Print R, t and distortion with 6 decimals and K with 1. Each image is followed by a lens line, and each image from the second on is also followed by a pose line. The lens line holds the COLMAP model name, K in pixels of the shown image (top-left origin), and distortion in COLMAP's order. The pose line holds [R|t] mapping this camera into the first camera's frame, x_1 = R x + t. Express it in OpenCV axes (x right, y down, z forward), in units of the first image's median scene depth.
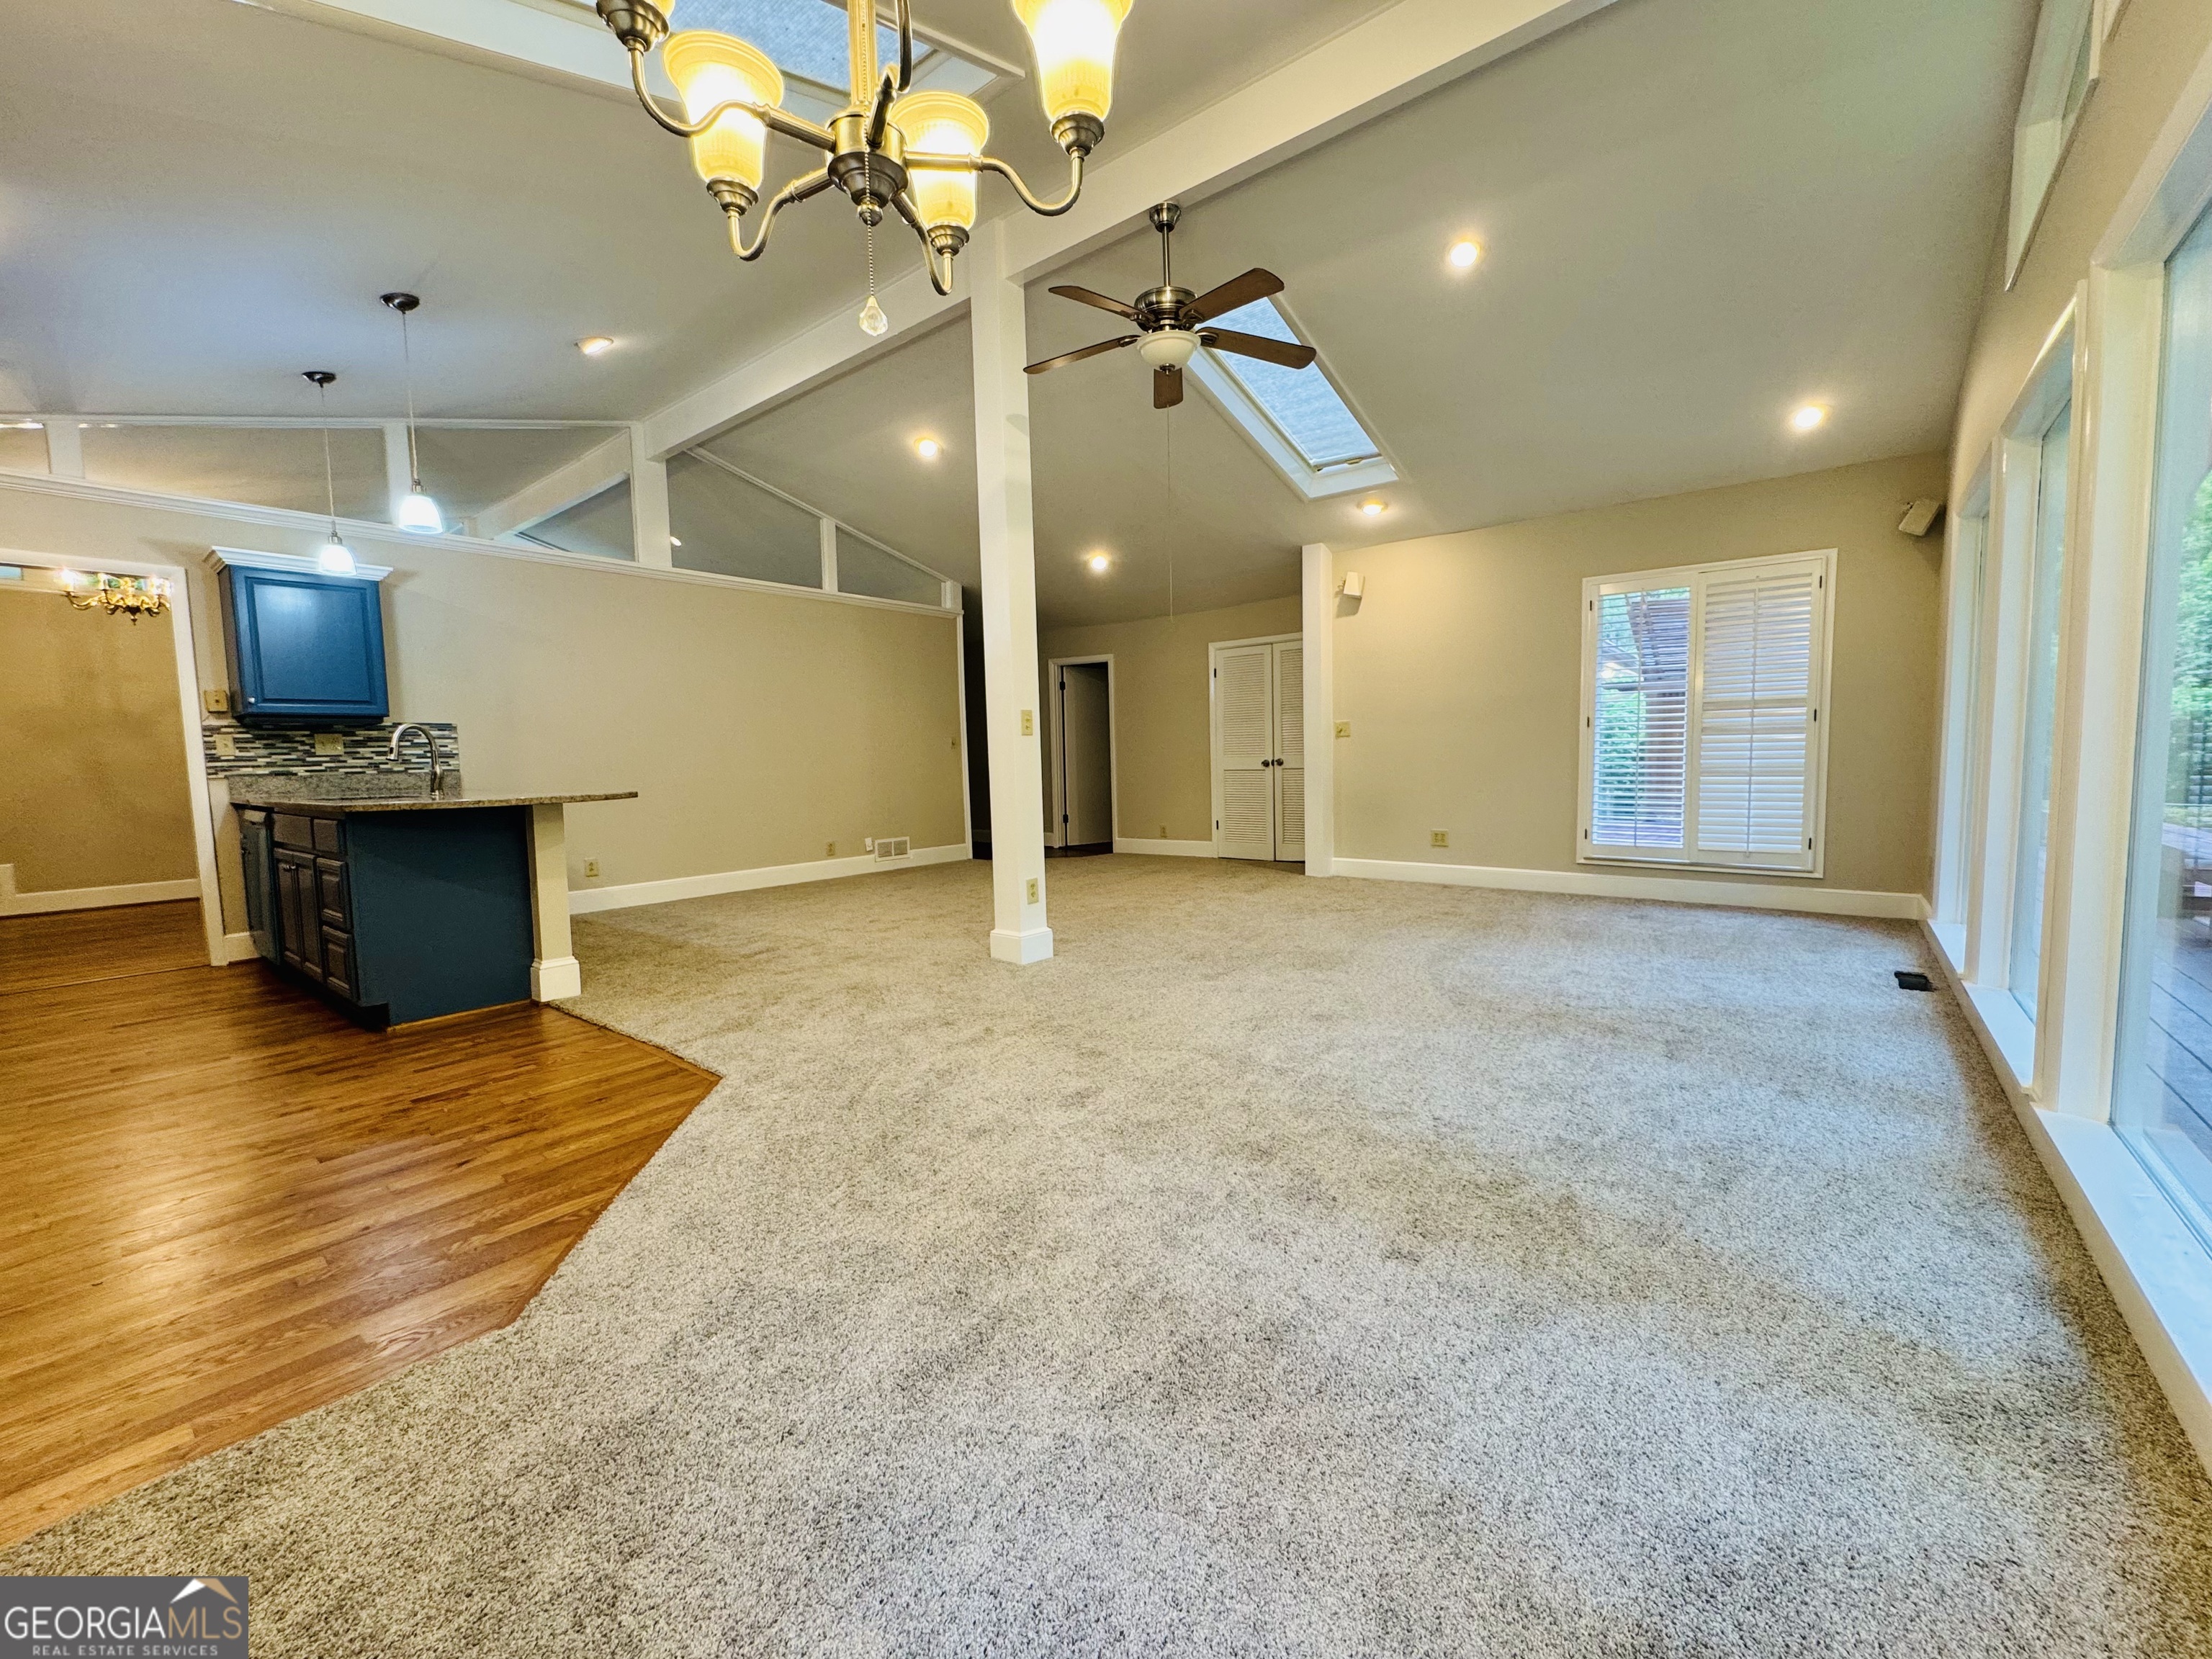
lens RADIAL K [[889.1, 0, 1103.0], [0, 889.1, 821.9], [0, 0, 1]] dist [-0.003728, 0.000975]
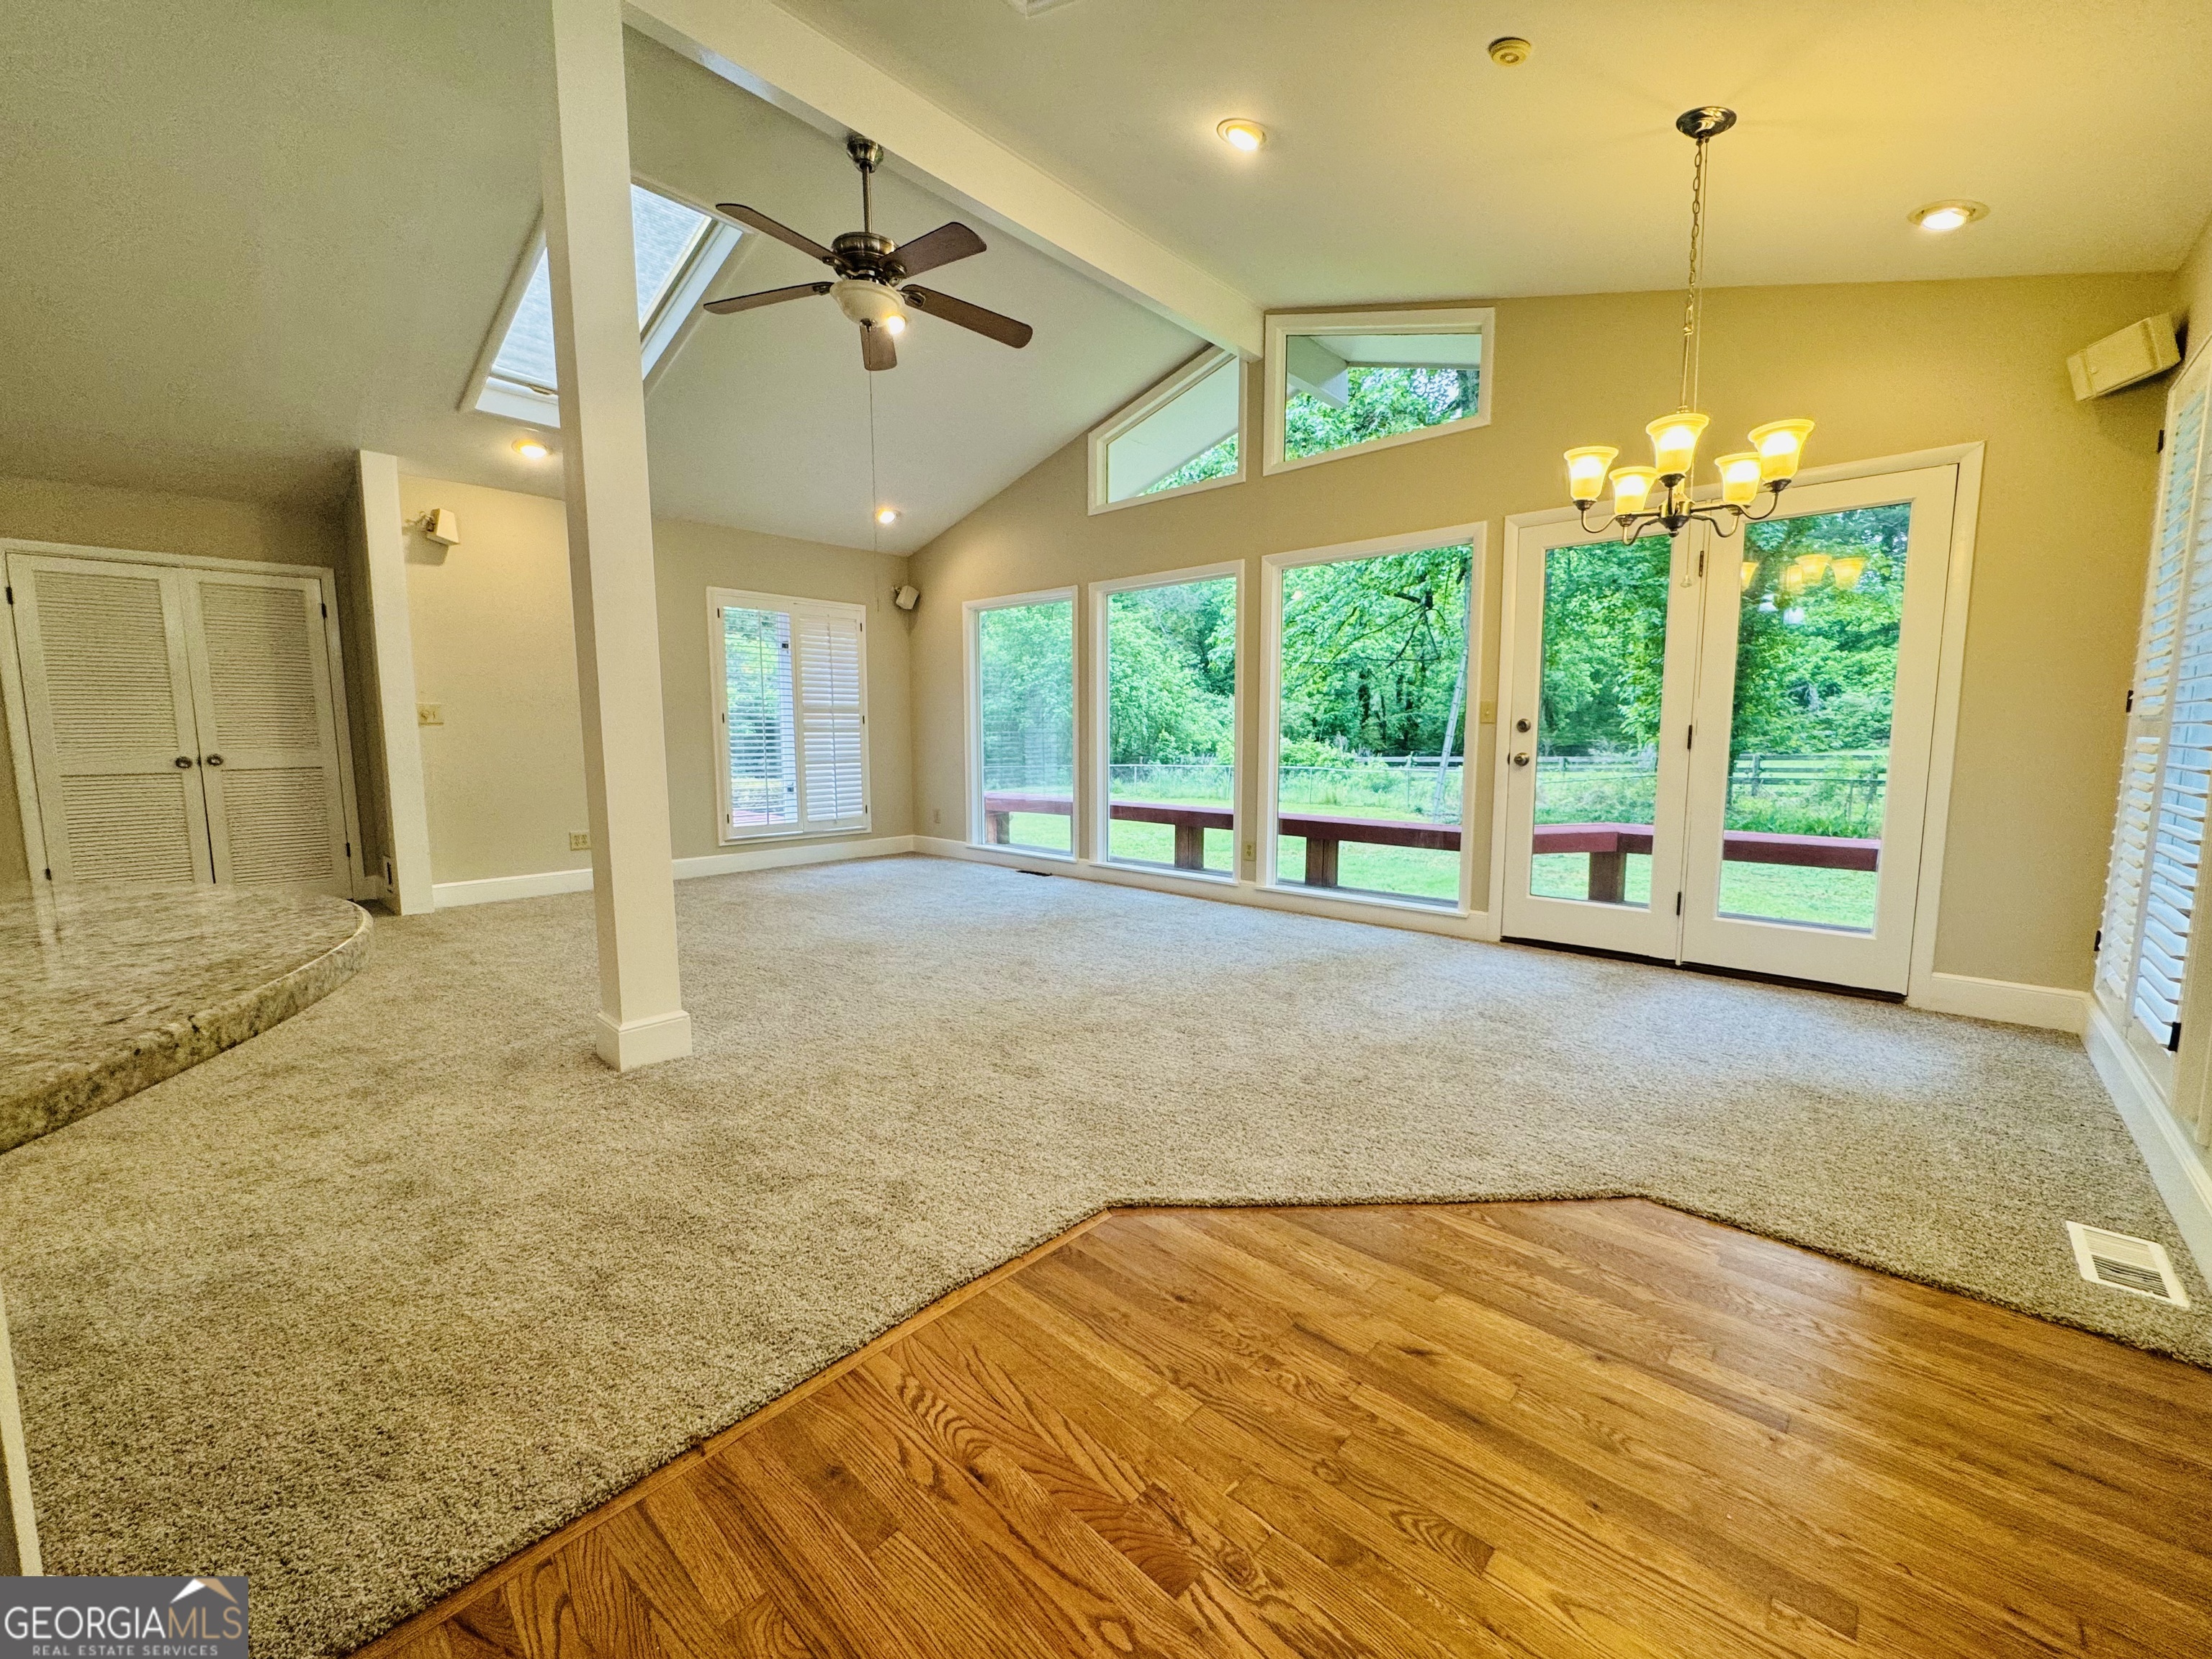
lens RADIAL K [[889.1, 0, 1102.5], [0, 889.1, 825.0], [0, 0, 1]] dist [-0.003728, 0.000975]
pose [[0.065439, -0.087200, 0.994039, -0.983559], [0.075823, 0.993729, 0.082181, -0.063838], [-0.994972, 0.069994, 0.071640, 0.832173]]
